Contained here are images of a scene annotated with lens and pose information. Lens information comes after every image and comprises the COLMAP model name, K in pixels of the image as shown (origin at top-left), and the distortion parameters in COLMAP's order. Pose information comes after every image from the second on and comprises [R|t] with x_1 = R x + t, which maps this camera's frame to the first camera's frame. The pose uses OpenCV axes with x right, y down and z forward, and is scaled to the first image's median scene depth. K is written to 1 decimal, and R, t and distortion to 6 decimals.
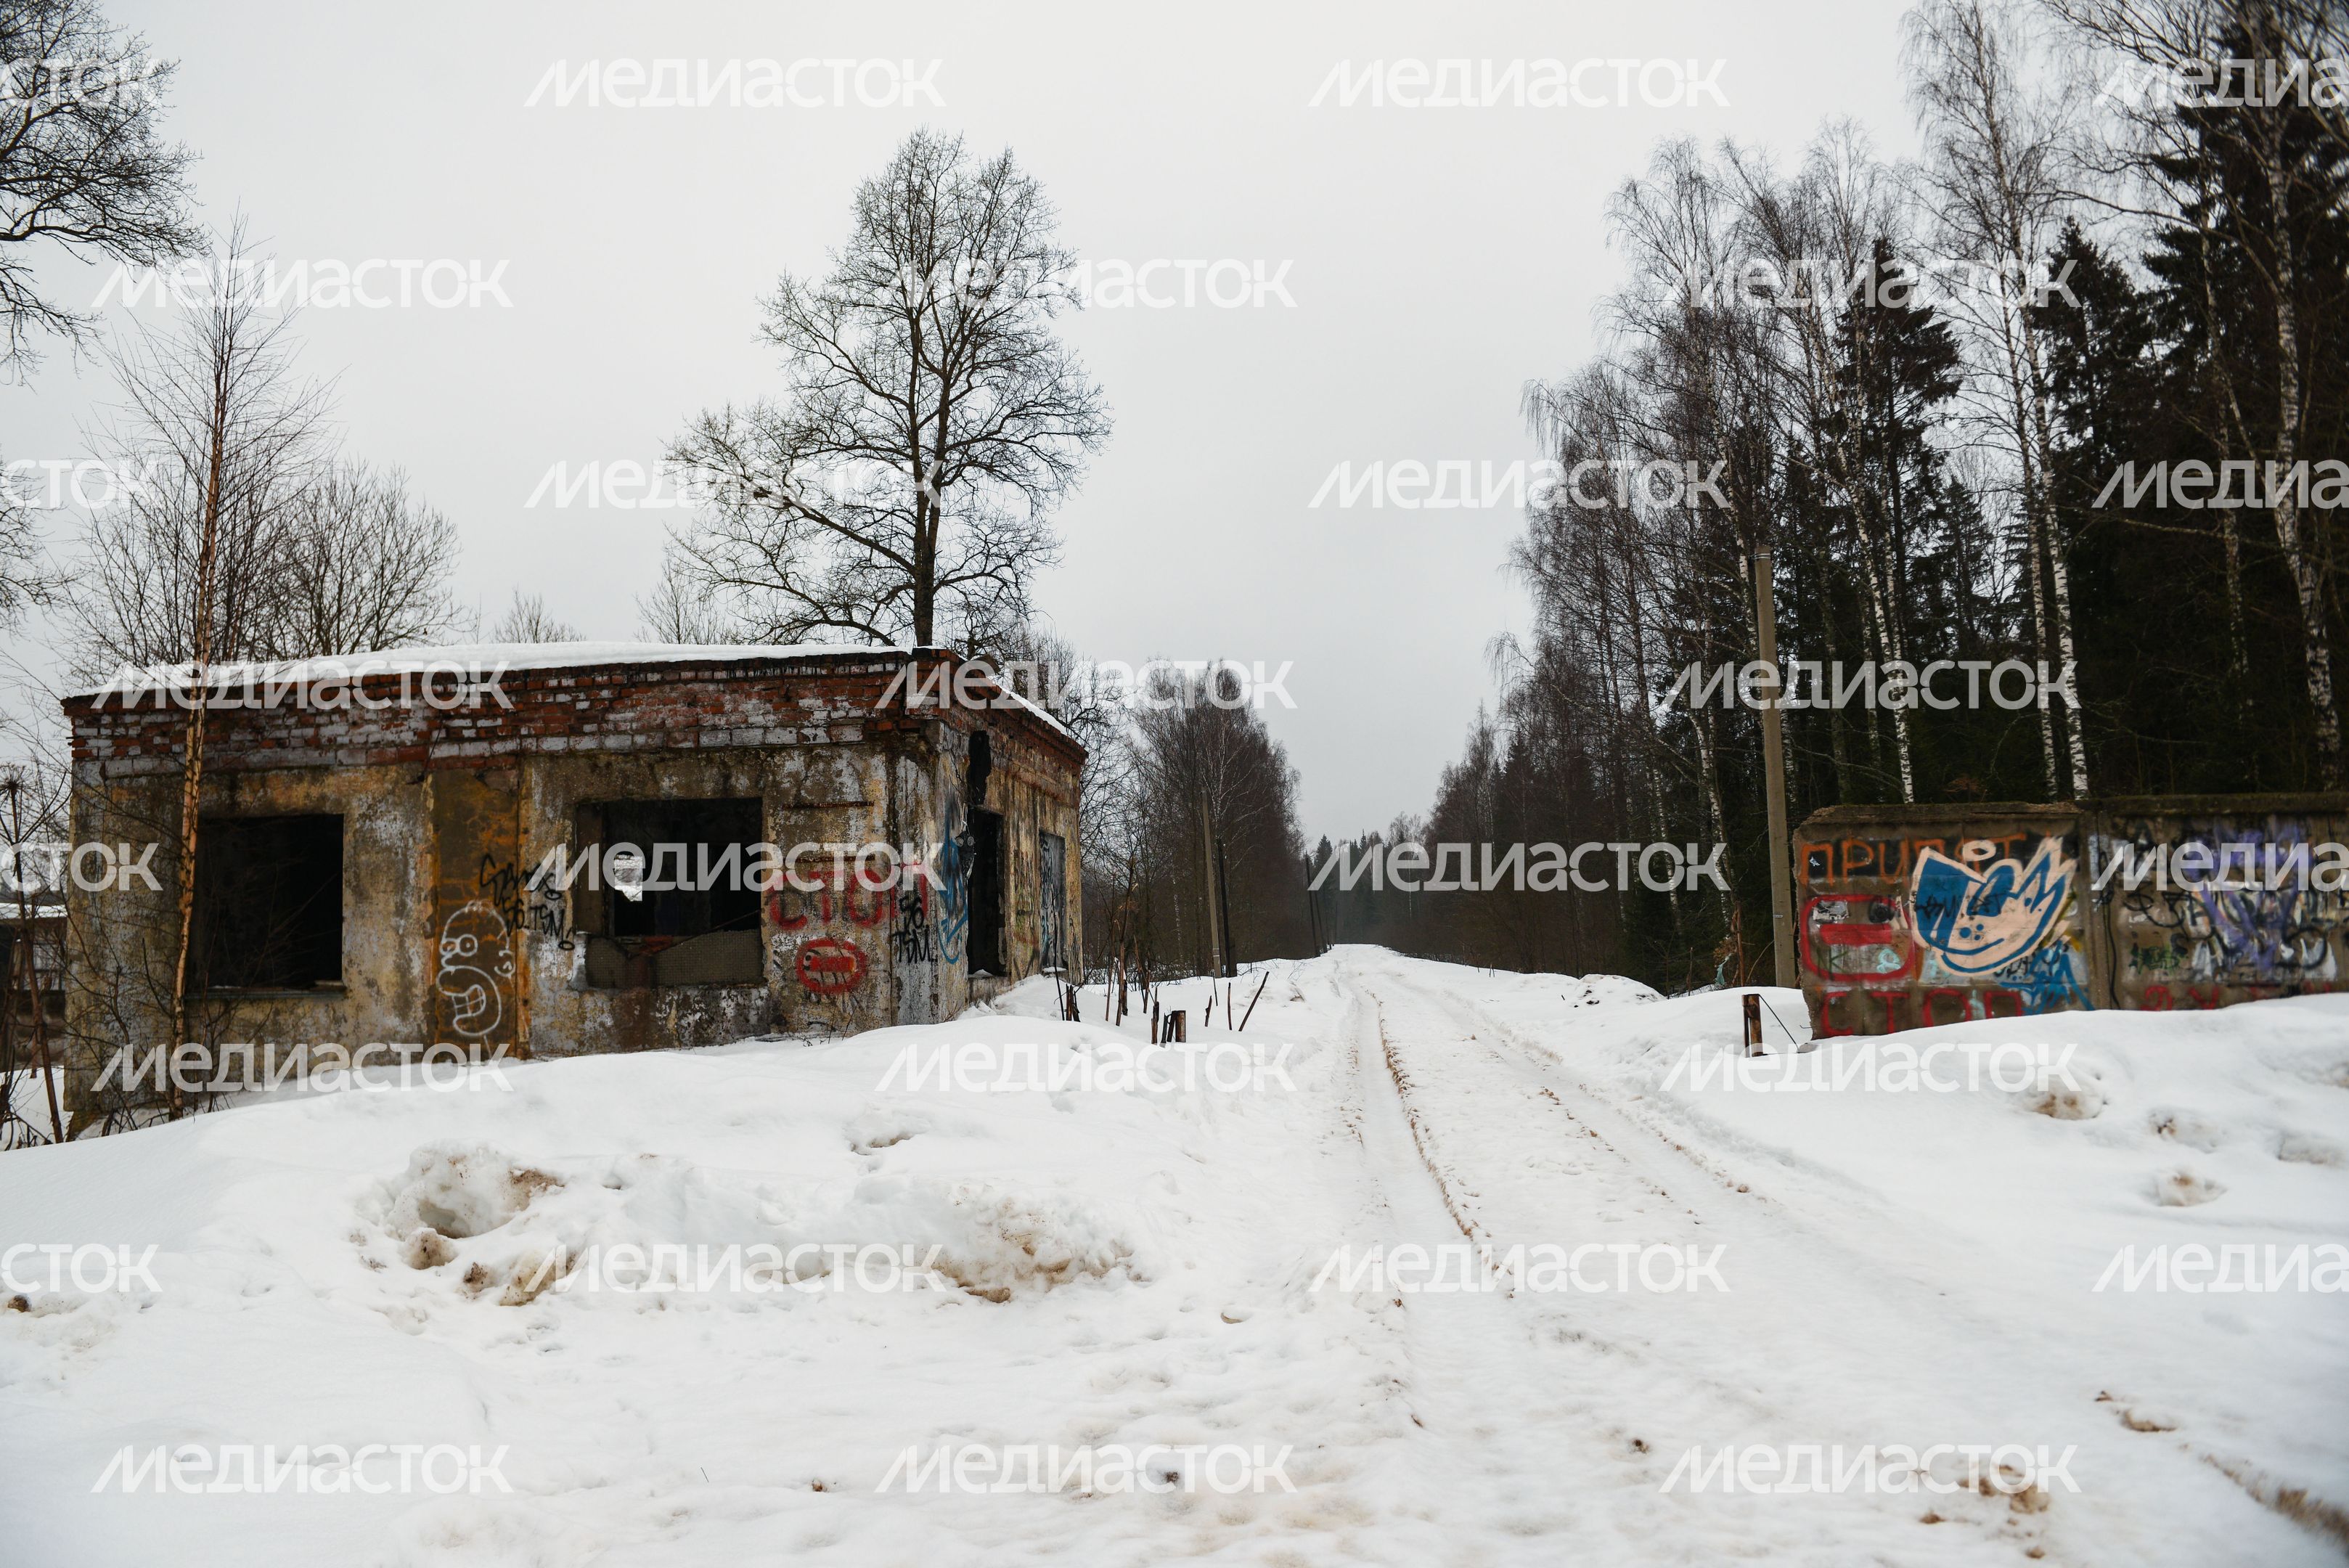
lens RADIAL K [[1586.0, 0, 1172.6], [0, 1586.0, 777.4], [0, 0, 1]] dist [-0.040611, -0.009186]
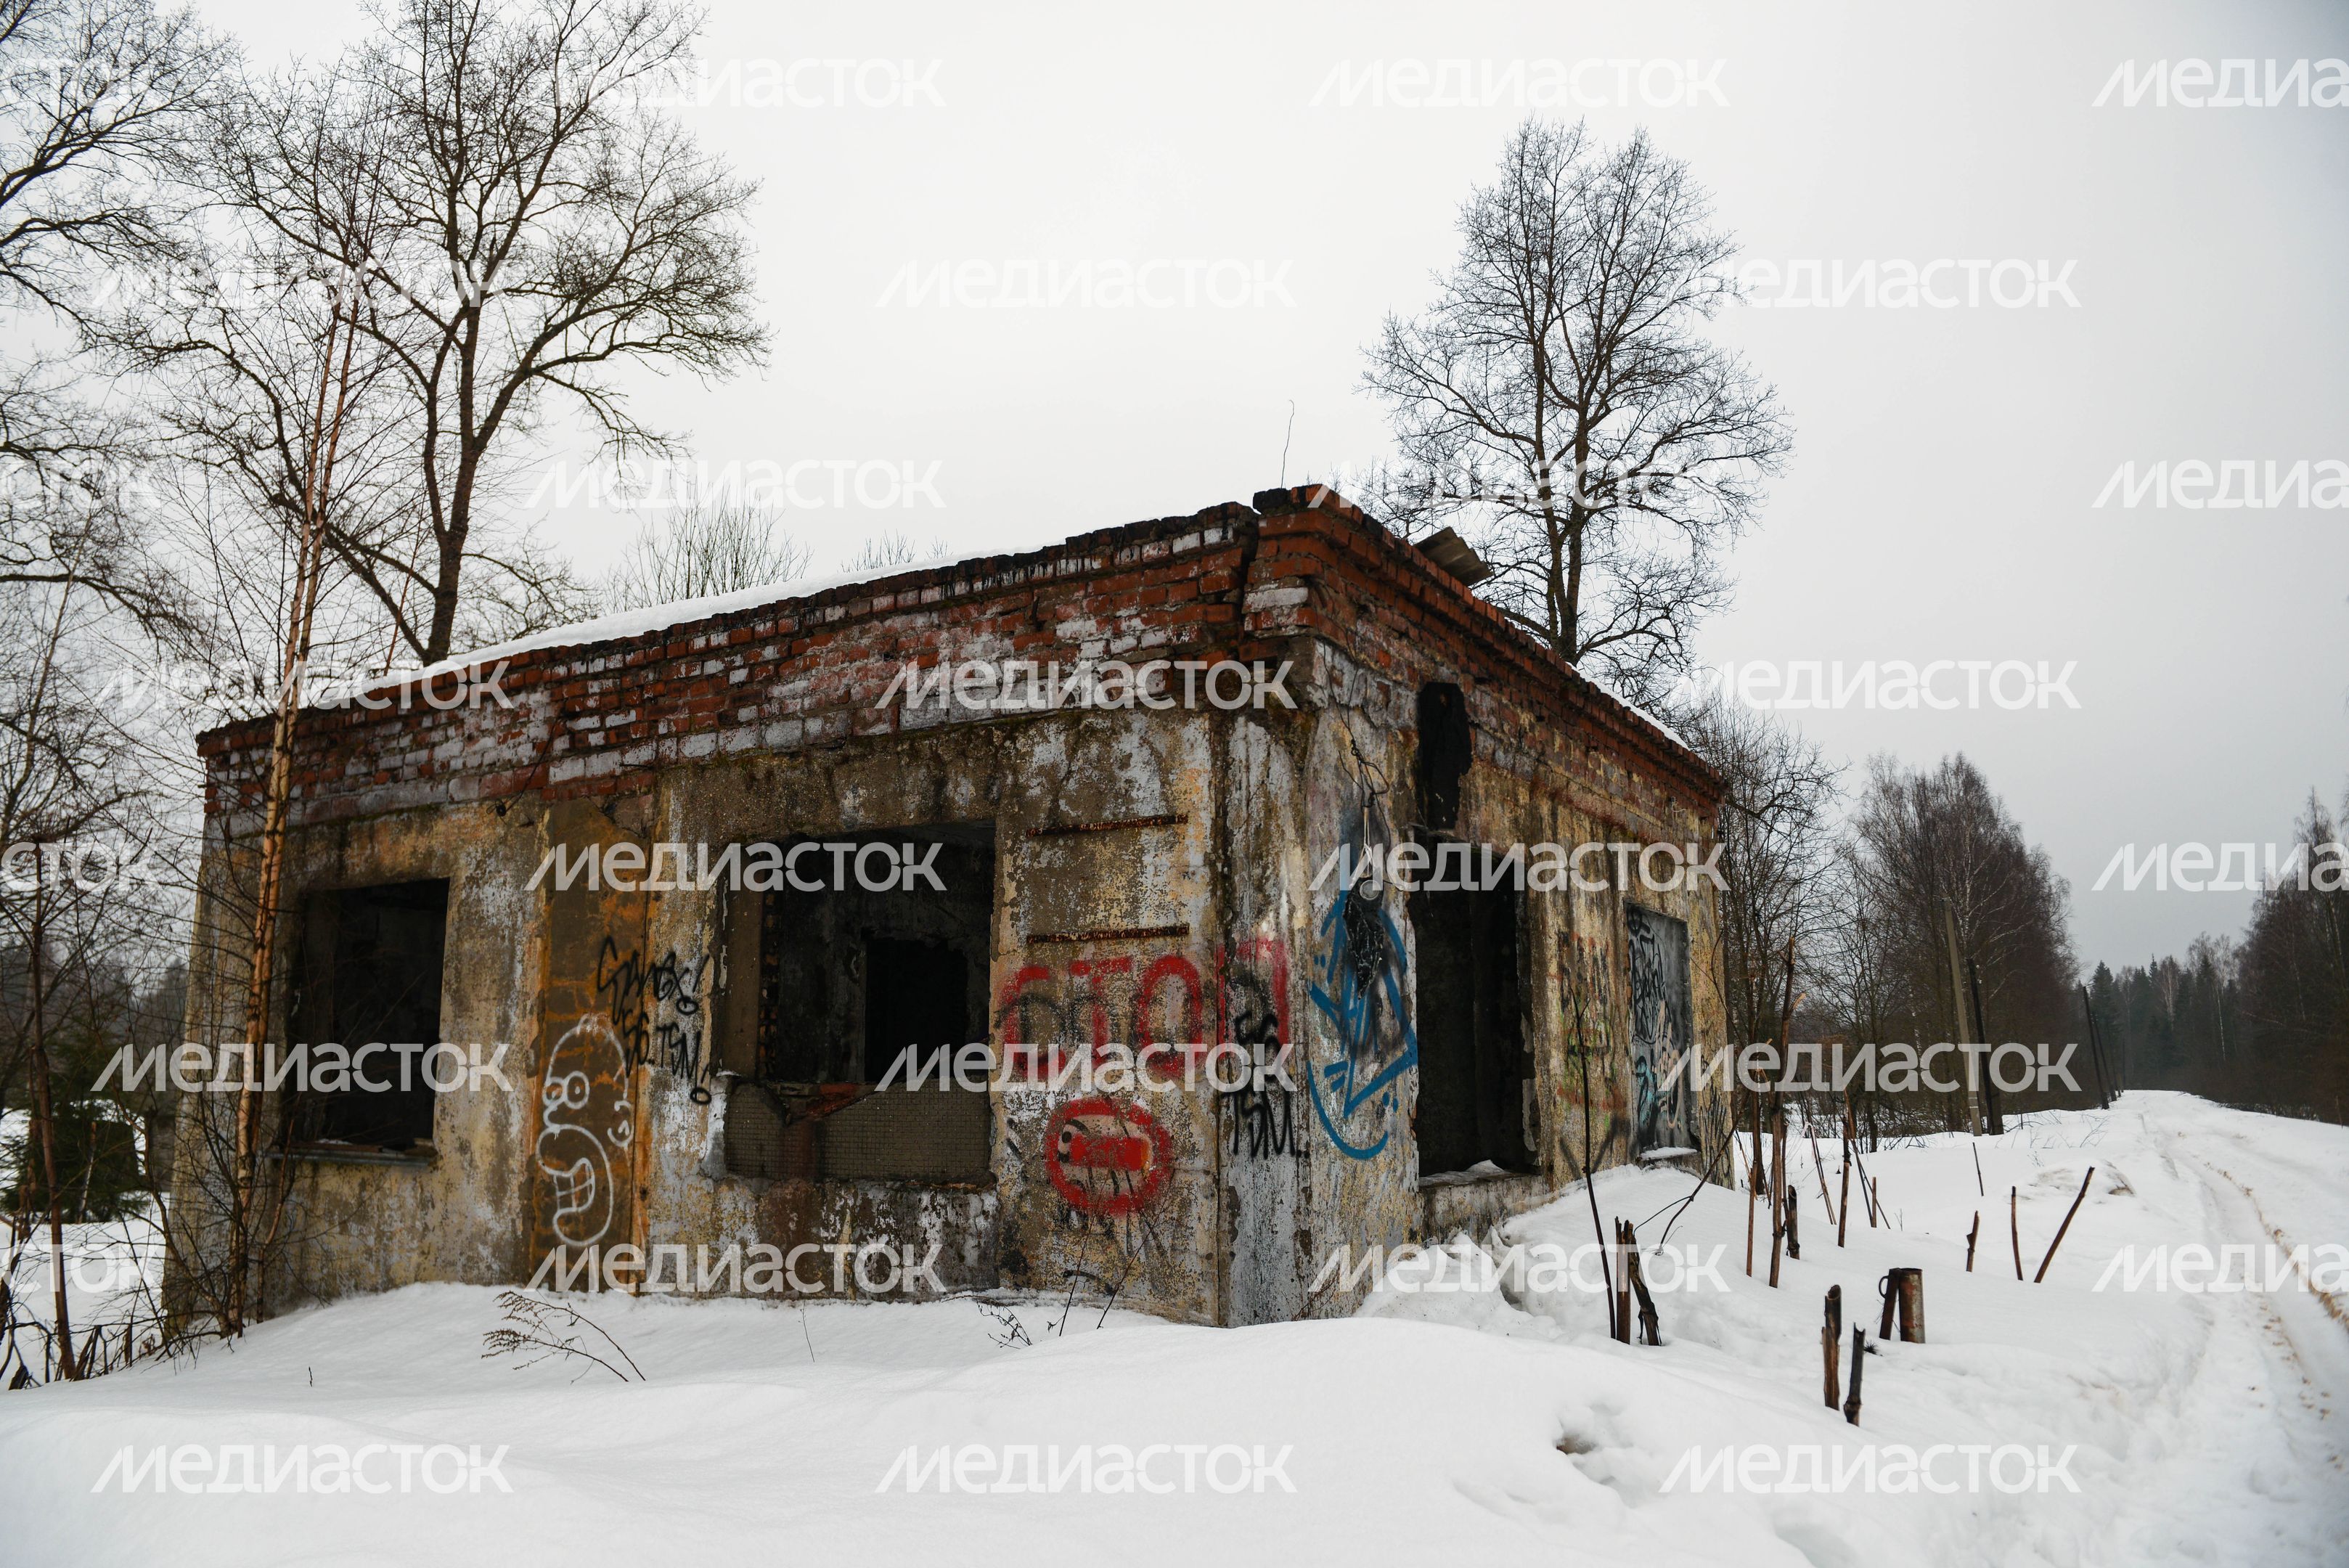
lens RADIAL K [[1586.0, 0, 1161.6], [0, 1586.0, 802.6], [0, 0, 1]] dist [-0.040611, -0.009186]
pose [[0.903193, -0.048655, -0.426468, 0.010092], [0.019833, 0.997224, -0.071769, 0.044600], [0.428776, 0.056363, 0.901651, 0.541101]]
